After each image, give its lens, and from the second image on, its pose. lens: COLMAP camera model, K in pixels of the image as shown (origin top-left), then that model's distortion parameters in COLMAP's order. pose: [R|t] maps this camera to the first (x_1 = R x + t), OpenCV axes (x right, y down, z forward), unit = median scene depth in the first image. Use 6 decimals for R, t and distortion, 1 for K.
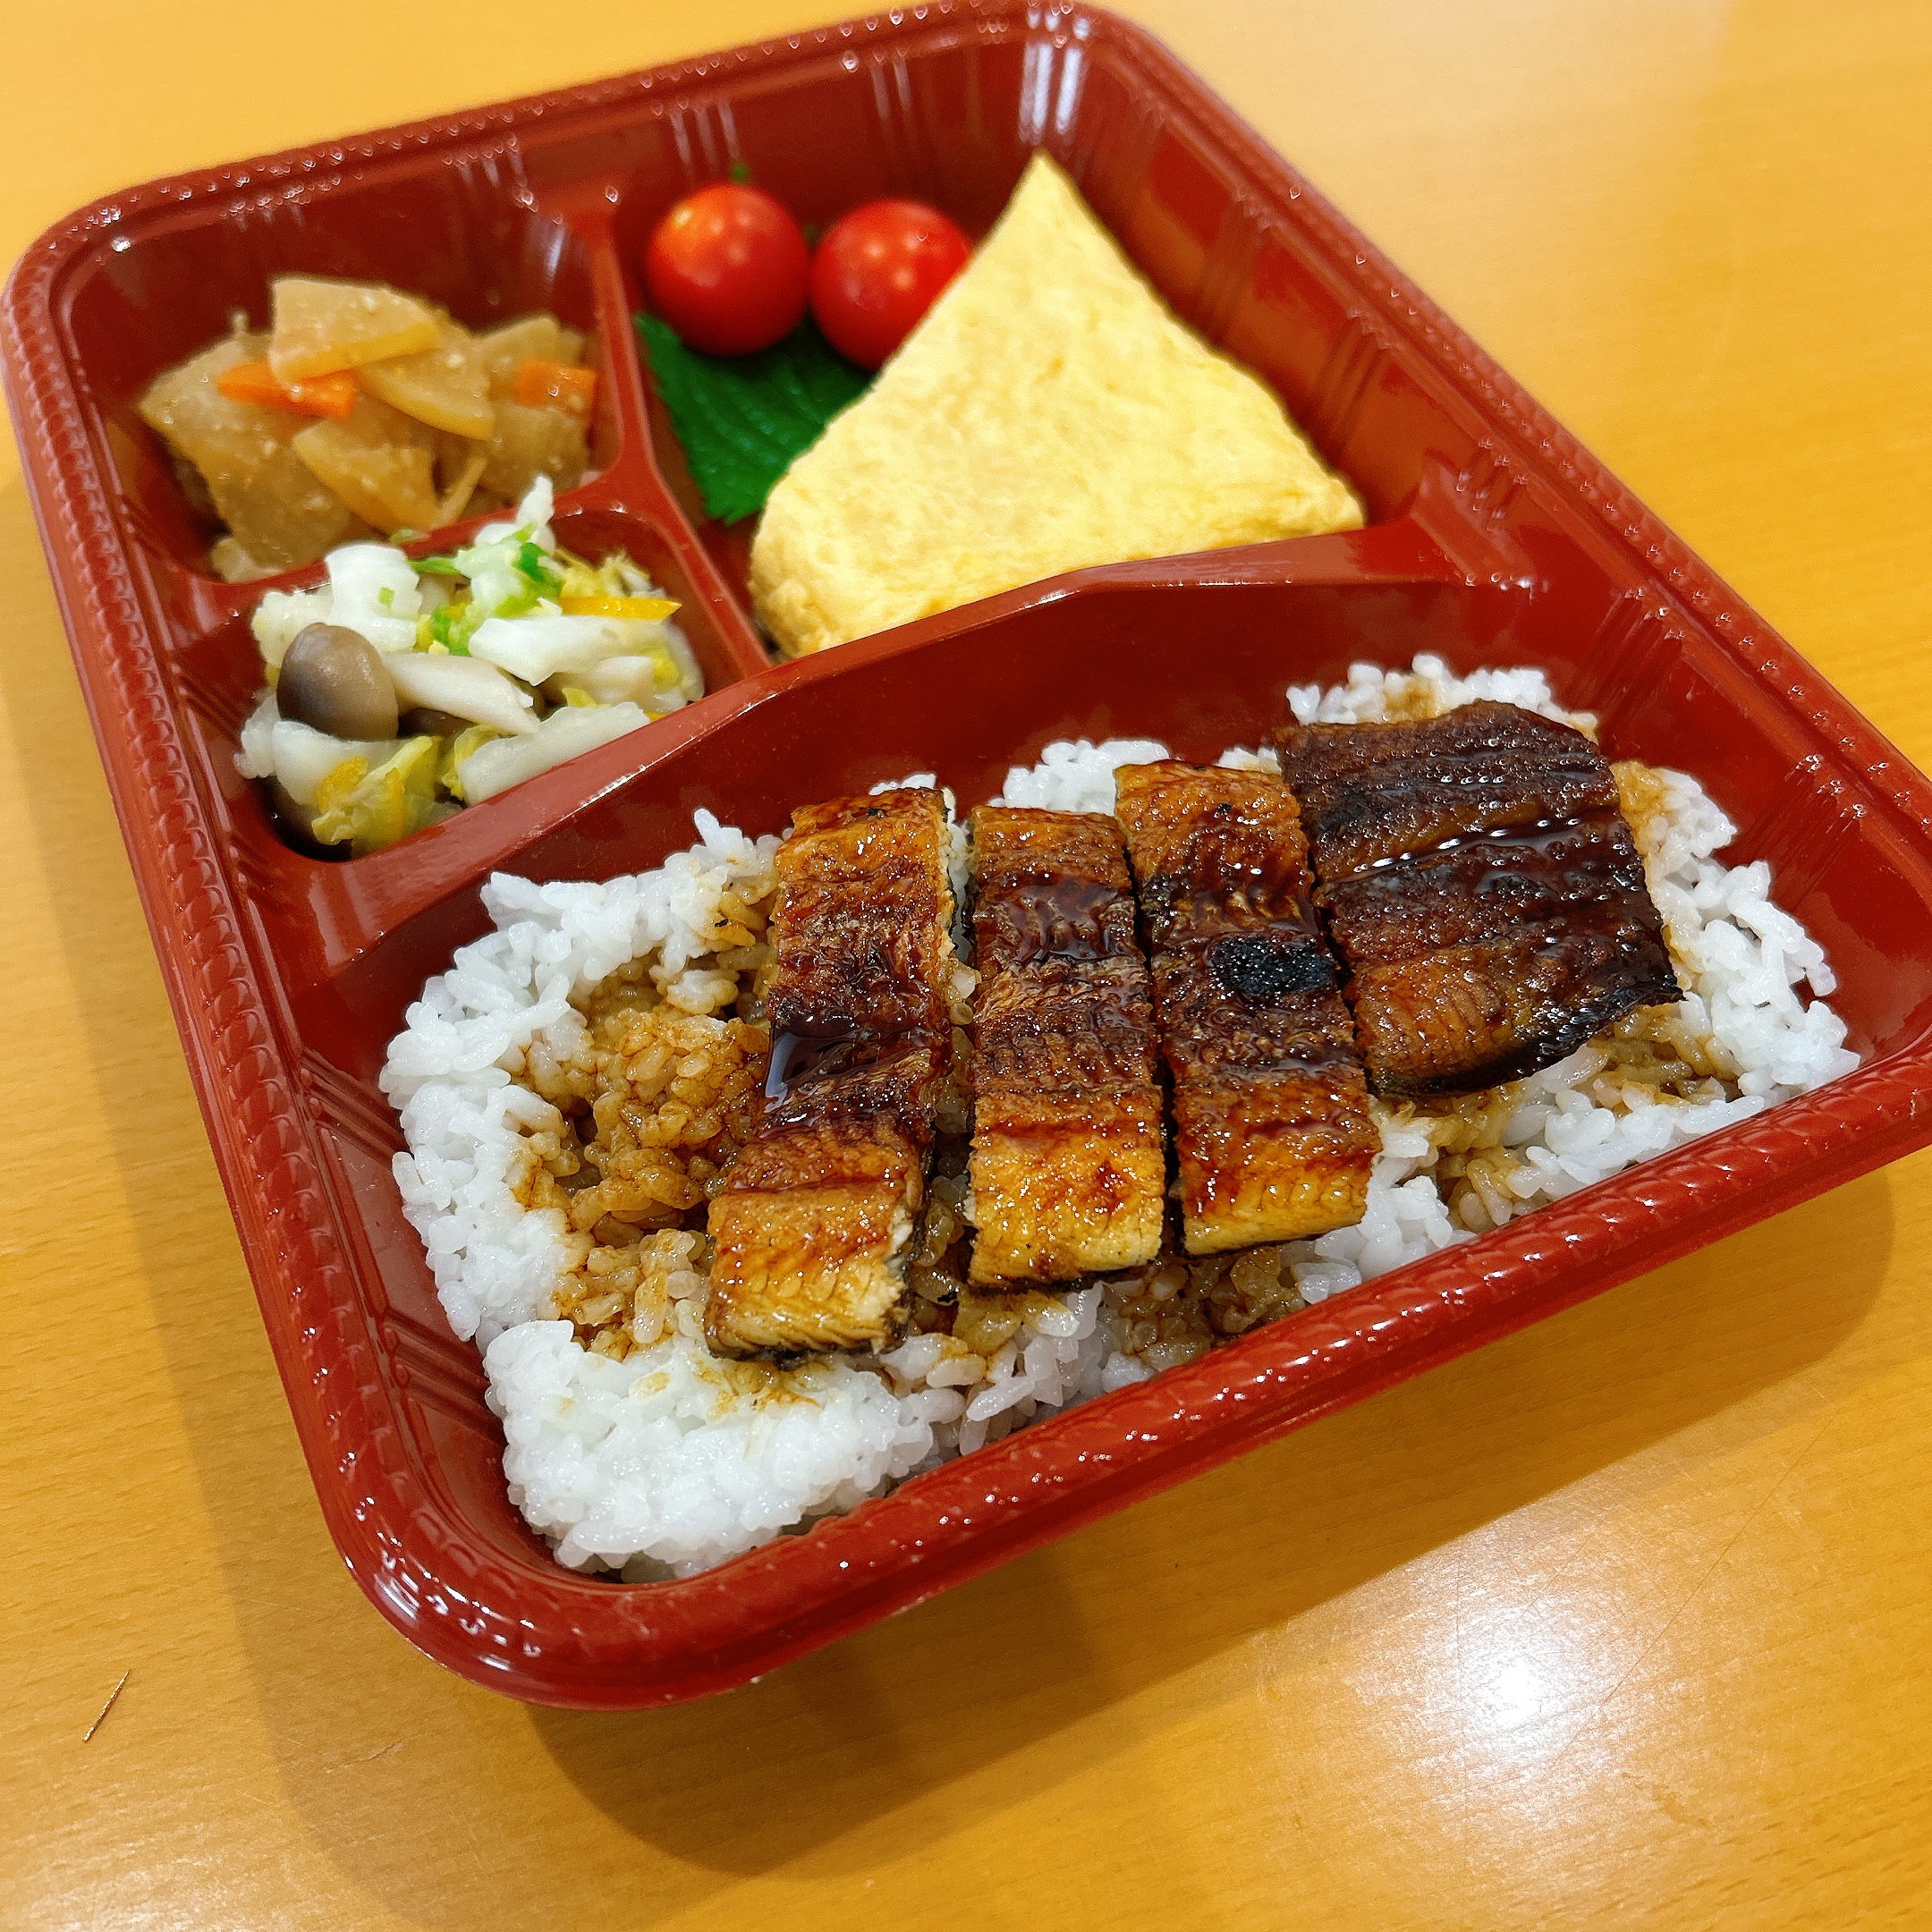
lens RADIAL K [[2045.2, 0, 966.0], [0, 2045.2, 966.0], [0, 0, 1]] dist [0.126763, -0.487503]
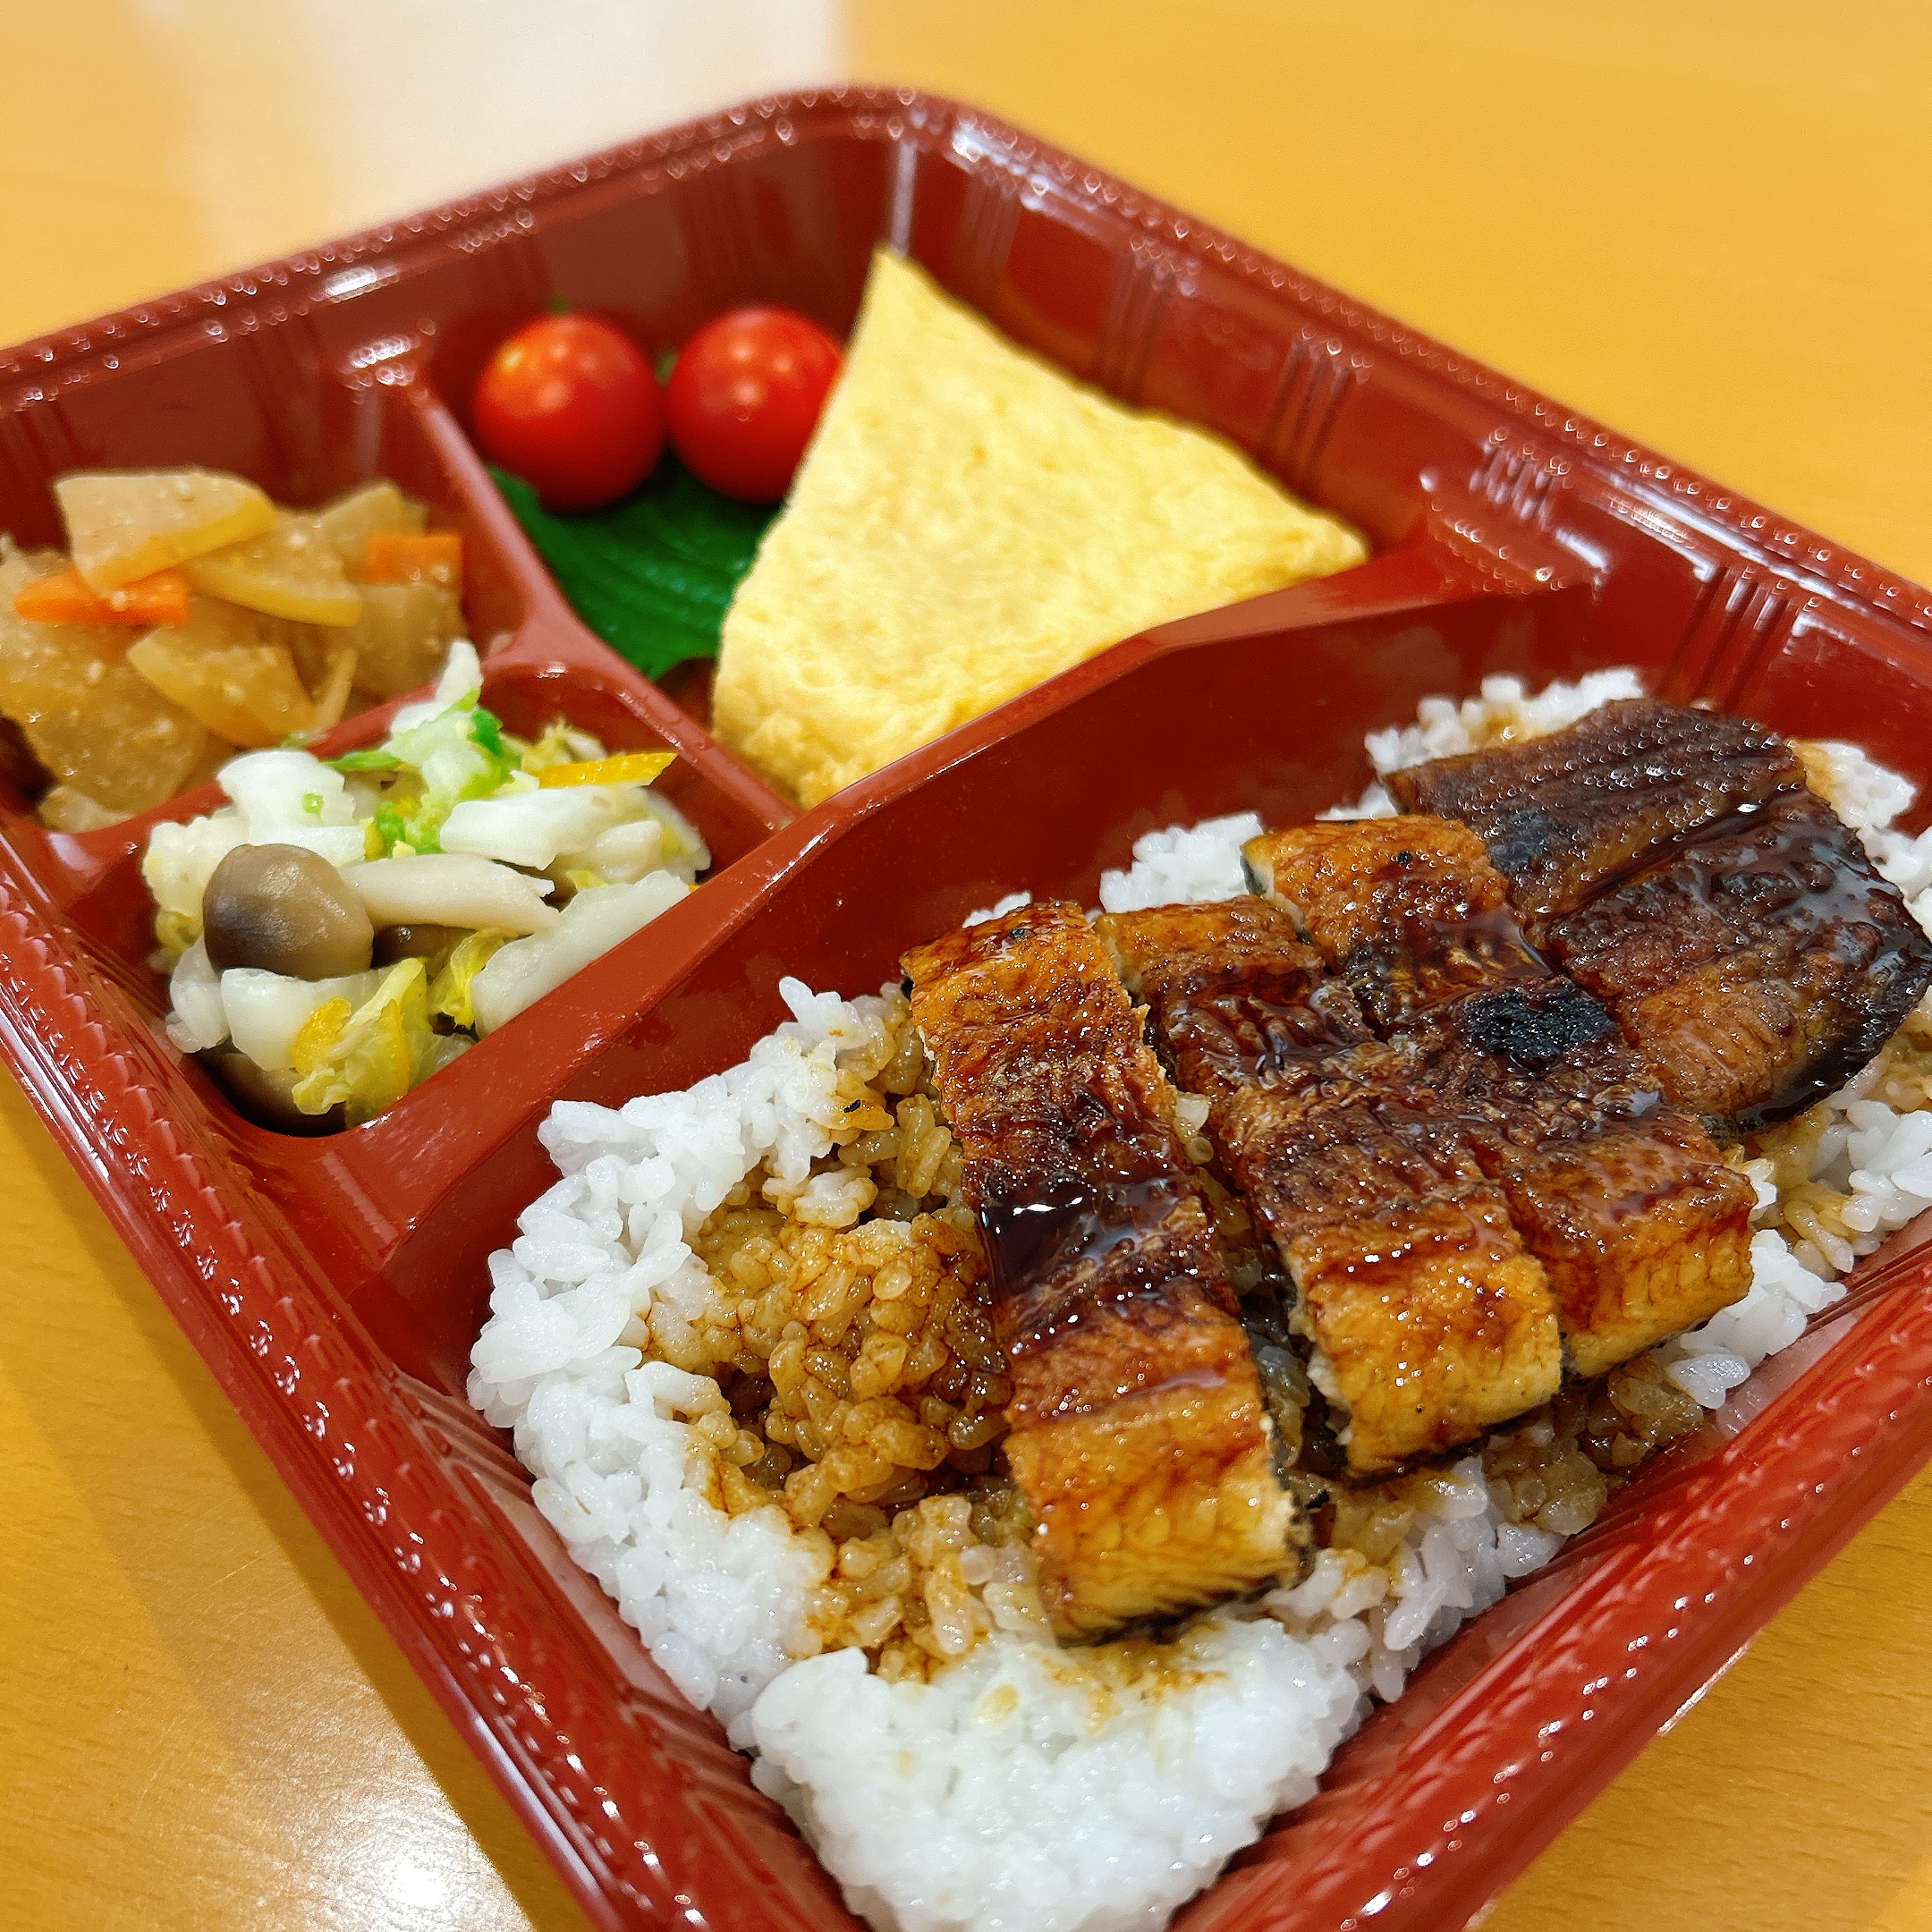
lens RADIAL K [[2045.2, 0, 966.0], [0, 2045.2, 966.0], [0, 0, 1]] dist [0.126763, -0.487503]
pose [[0.966852, -0.184860, 0.176135, -0.197597], [0.203374, 0.974629, -0.093471, 0.008654], [-0.154387, 0.126194, 0.979918, 0.193633]]
